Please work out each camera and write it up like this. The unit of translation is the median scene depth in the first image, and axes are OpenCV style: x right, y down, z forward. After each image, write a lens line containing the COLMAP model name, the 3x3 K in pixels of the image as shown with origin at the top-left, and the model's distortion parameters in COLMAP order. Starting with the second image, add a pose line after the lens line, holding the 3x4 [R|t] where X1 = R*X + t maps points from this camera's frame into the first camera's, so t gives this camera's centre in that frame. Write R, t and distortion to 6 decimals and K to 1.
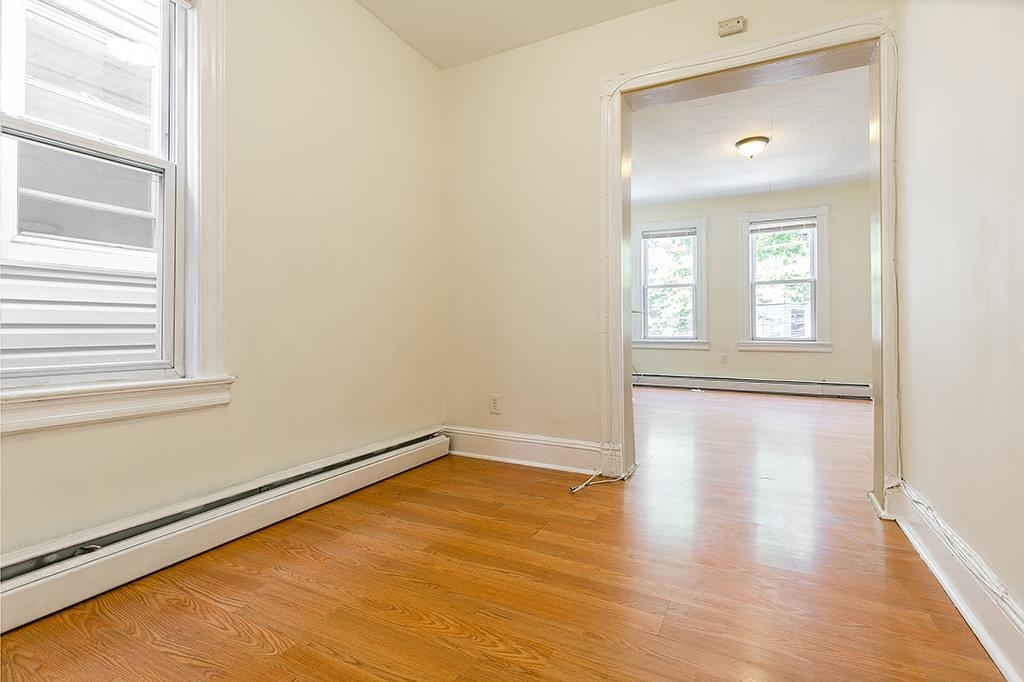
lens RADIAL K [[474.4, 0, 512.3], [0, 474.4, 321.2], [0, 0, 1]] dist [0.015916, 0.000946]
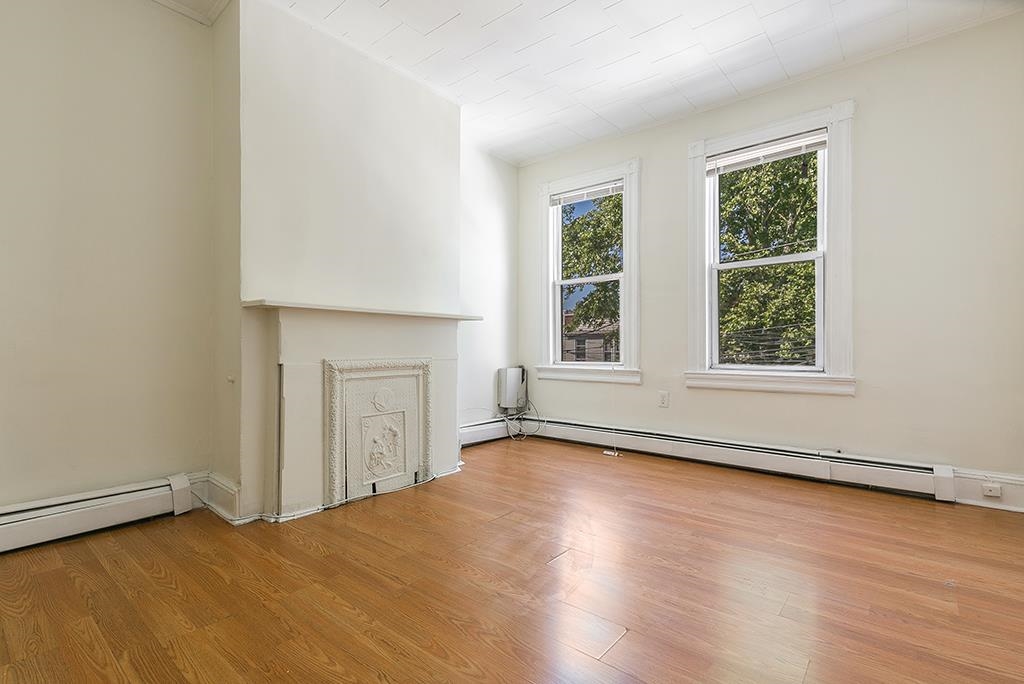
lens RADIAL K [[474.4, 0, 510.0], [0, 474.4, 344.0], [0, 0, 1]] dist [0.015916, 0.000946]
pose [[0.976918, -0.004319, -0.213573, 0.392288], [0.005321, 0.999977, 0.004120, 0.007776], [0.213550, -0.005162, 0.976919, 0.406219]]
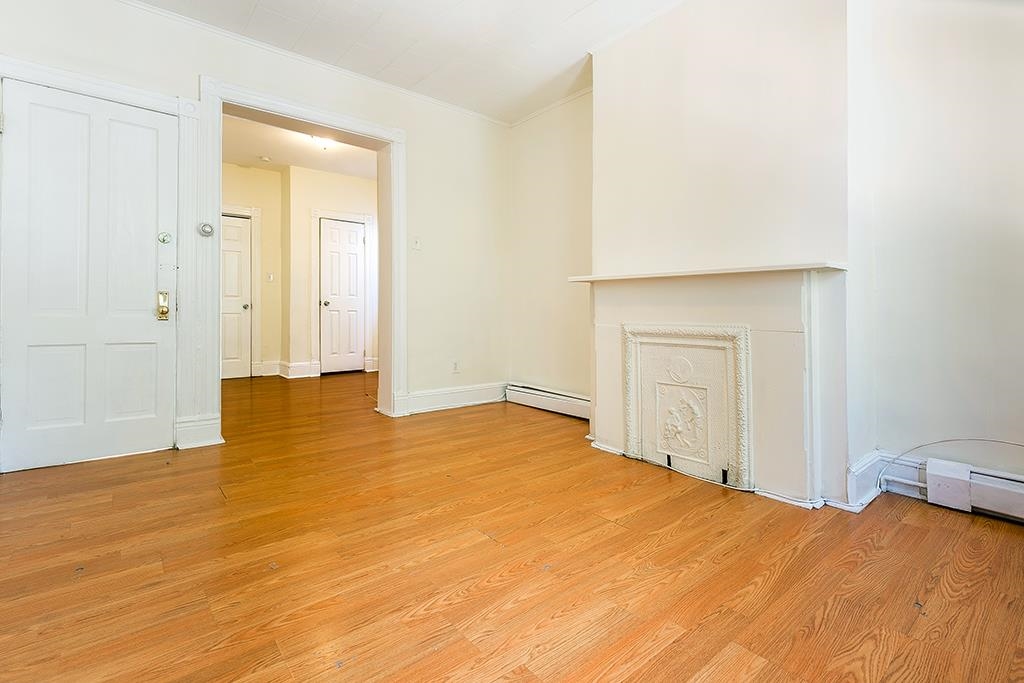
lens RADIAL K [[474.4, 0, 498.2], [0, 474.4, 316.3], [0, 0, 1]] dist [0.015916, 0.000946]
pose [[-0.403572, -0.002465, -0.914945, 0.838040], [-0.001747, 0.999997, -0.001924, 0.024829], [0.914946, 0.000822, -0.403575, 1.262196]]
